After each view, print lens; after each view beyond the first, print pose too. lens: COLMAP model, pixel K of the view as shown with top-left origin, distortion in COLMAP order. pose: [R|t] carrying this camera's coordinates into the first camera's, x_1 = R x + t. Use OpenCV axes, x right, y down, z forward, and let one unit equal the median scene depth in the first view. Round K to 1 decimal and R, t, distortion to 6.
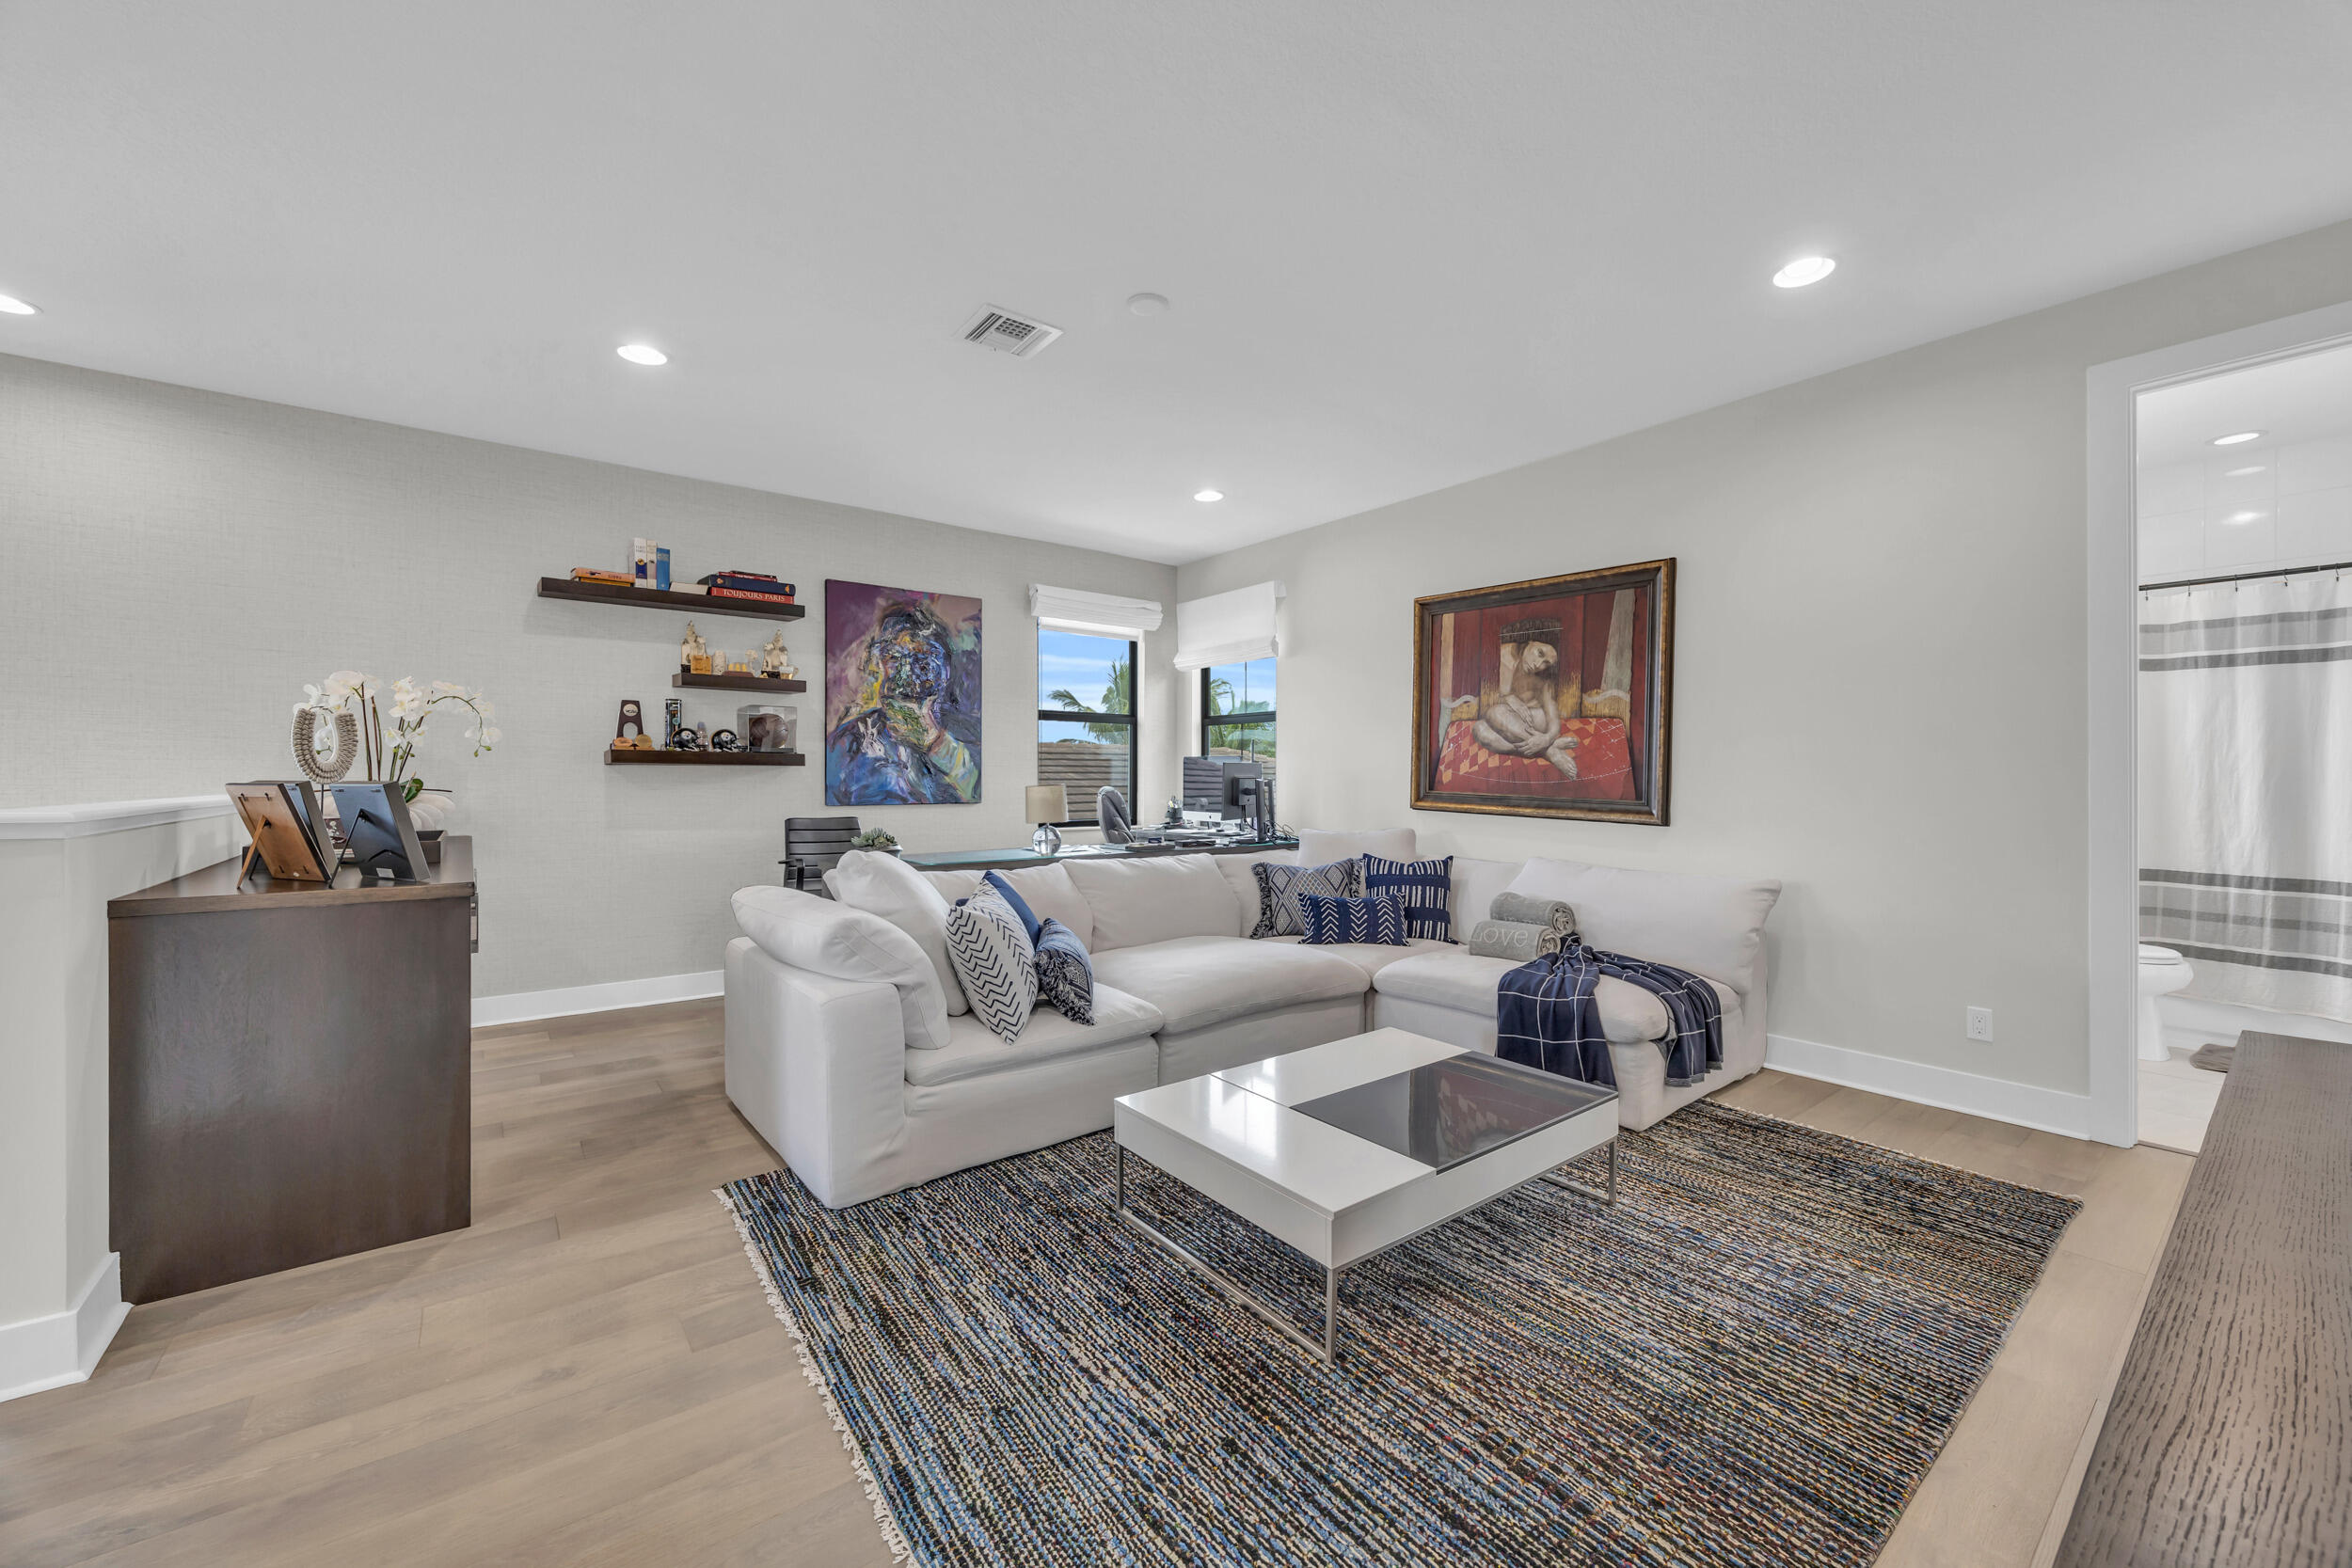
lens RADIAL K [[911.1, 0, 1177.0], [0, 911.1, 782.8], [0, 0, 1]] dist [-0.000983, 0.000312]
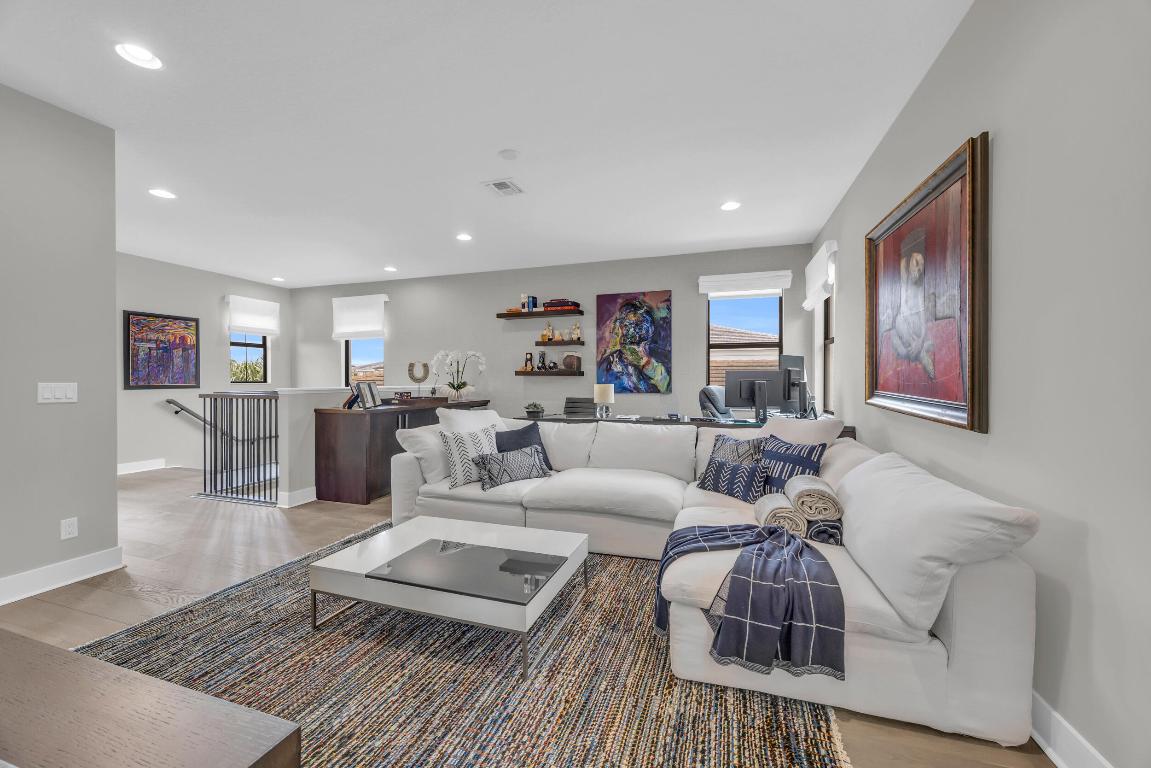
lens RADIAL K [[445.9, 0, 579.0], [0, 445.9, 385.7], [0, 0, 1]] dist [-0.000983, 0.000312]
pose [[0.552436, 0.007748, -0.833520, 0.552869], [-0.002199, 0.999967, 0.007838, -0.002000], [0.833553, -0.002498, 0.552434, 0.343557]]
